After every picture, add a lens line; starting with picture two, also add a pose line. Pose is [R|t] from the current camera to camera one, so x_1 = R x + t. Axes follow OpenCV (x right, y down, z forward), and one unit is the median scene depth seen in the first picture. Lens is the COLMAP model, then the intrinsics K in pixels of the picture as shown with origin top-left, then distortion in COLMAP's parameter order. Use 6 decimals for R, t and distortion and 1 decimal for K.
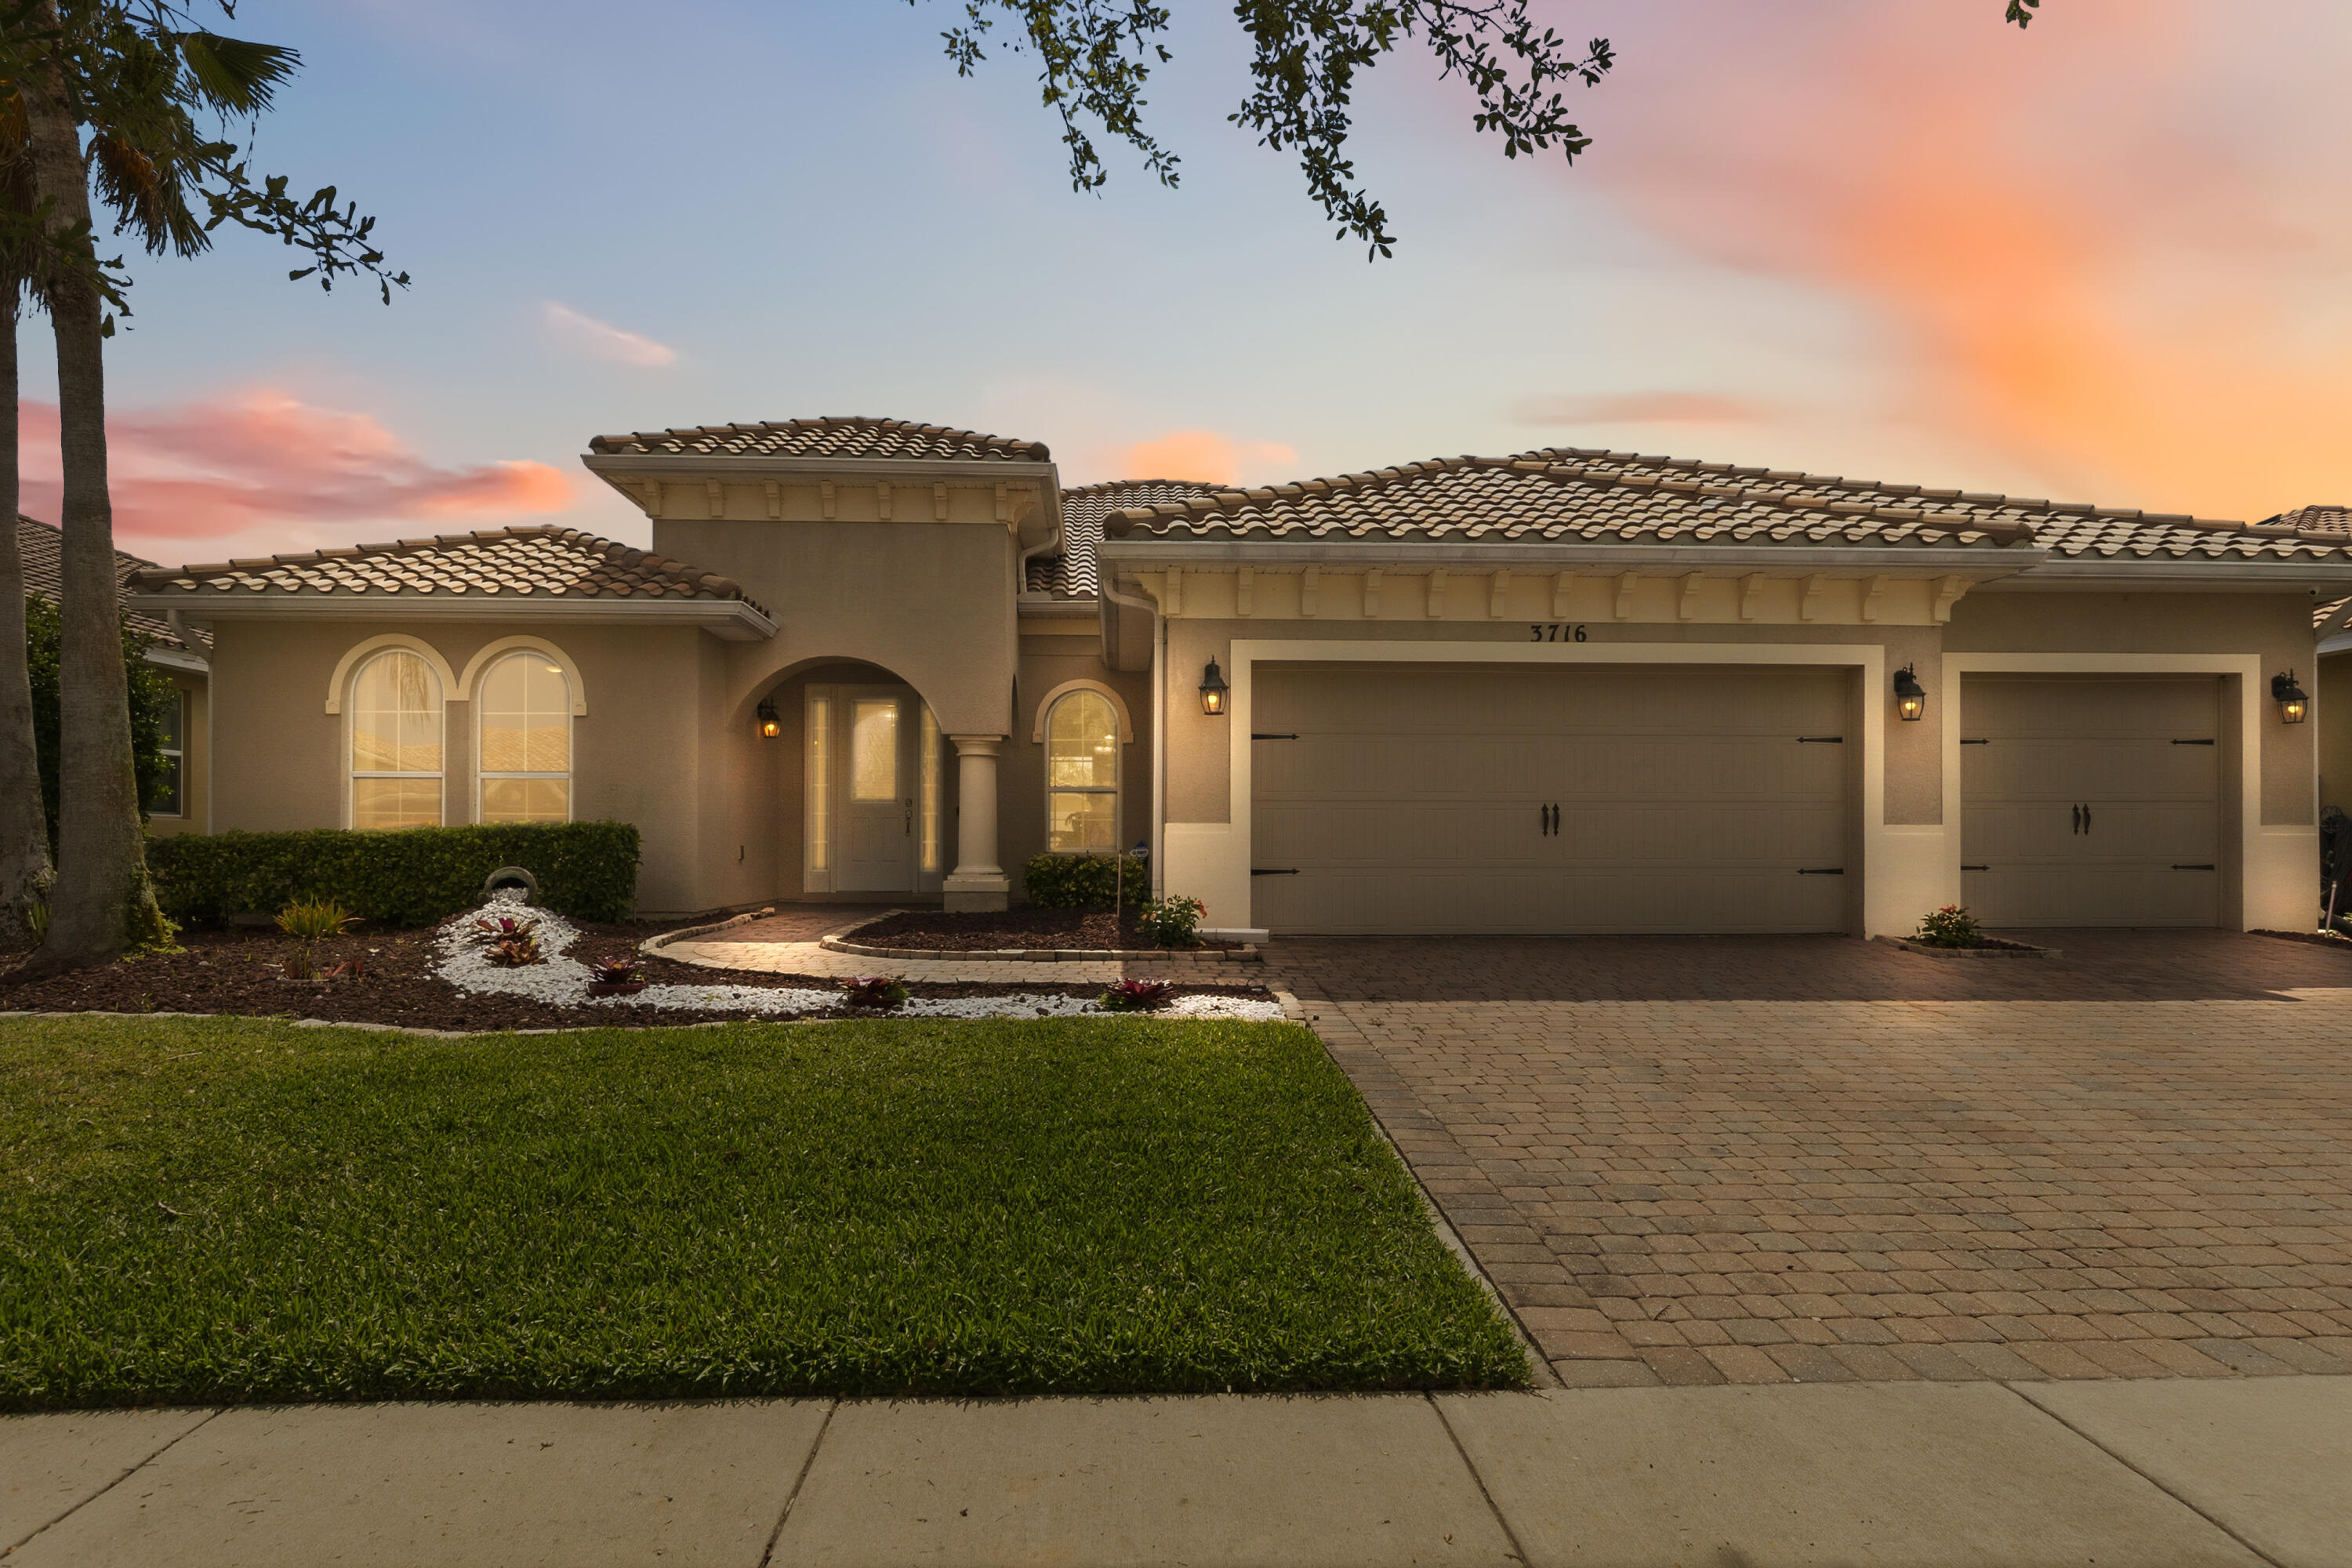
lens RADIAL K [[1388.7, 0, 1175.7], [0, 1388.7, 858.5], [0, 0, 1]] dist [-0.001720, -0.001127]
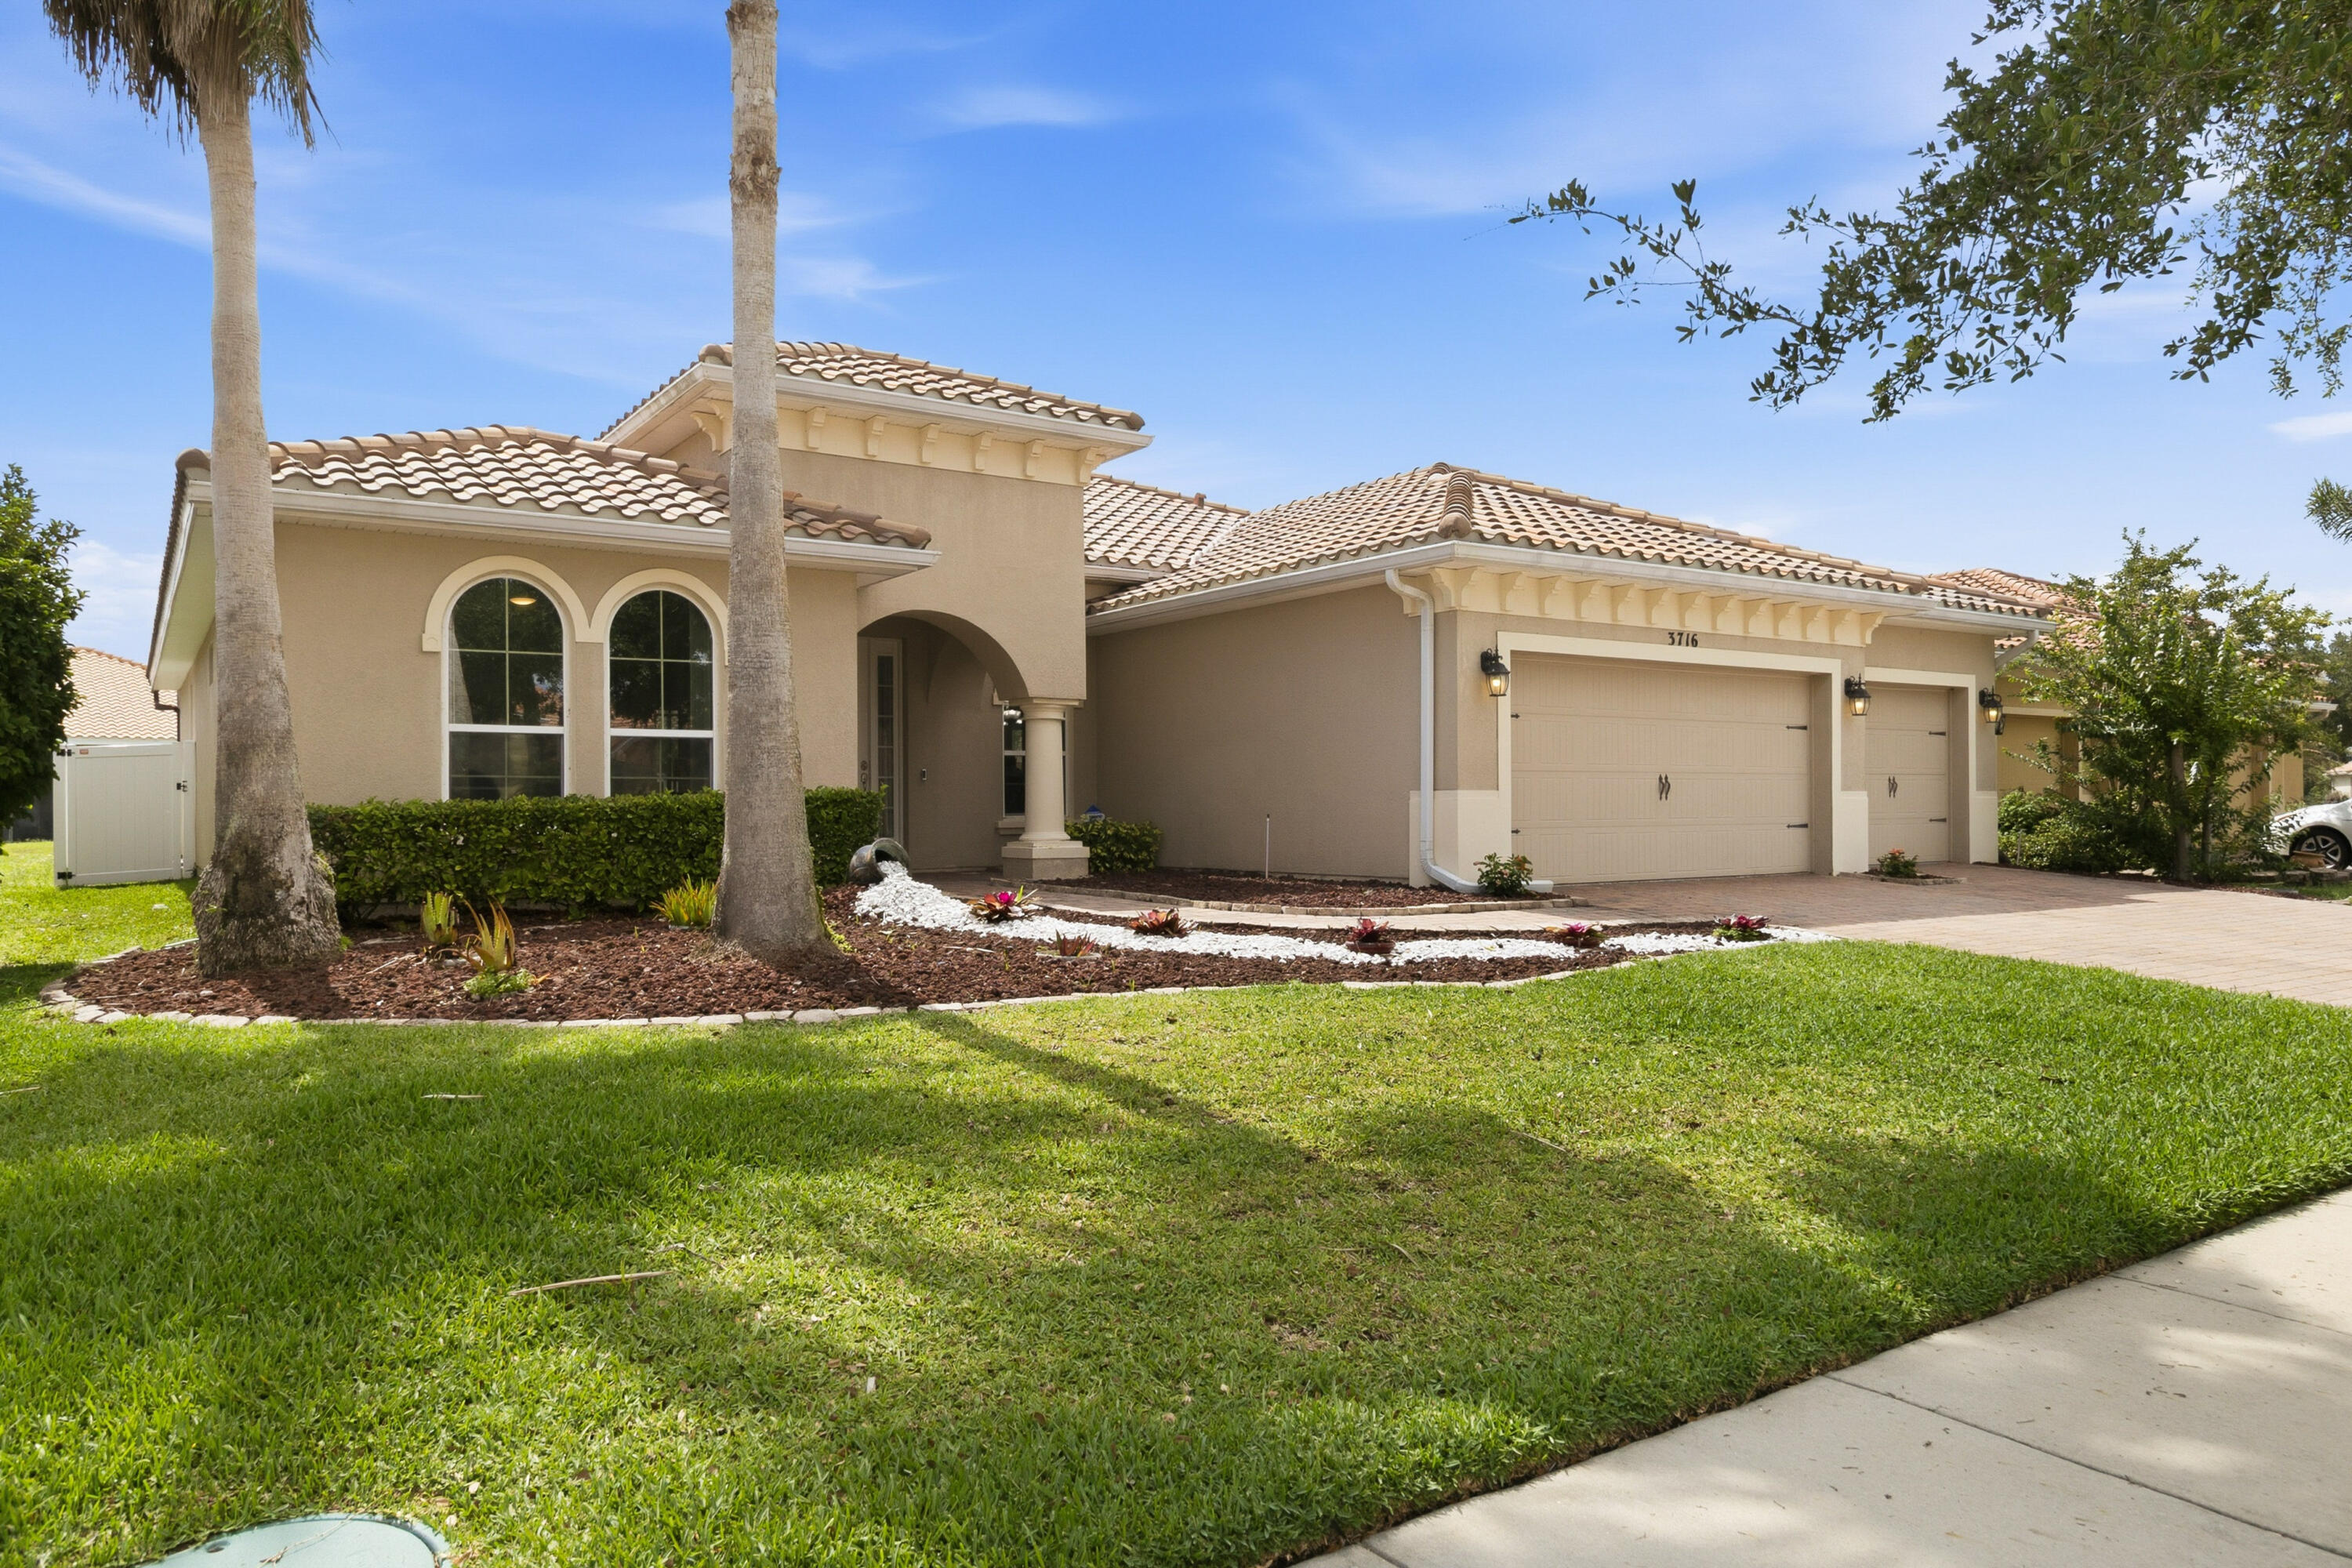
lens RADIAL K [[1536.1, 0, 1176.0], [0, 1536.1, 784.0], [0, 0, 1]] dist [-0.006983, -0.002085]
pose [[0.860928, 0.001728, 0.508724, -0.839850], [0.010596, 0.999716, -0.021327, -0.006307], [-0.508616, 0.023751, 0.860666, 0.037879]]
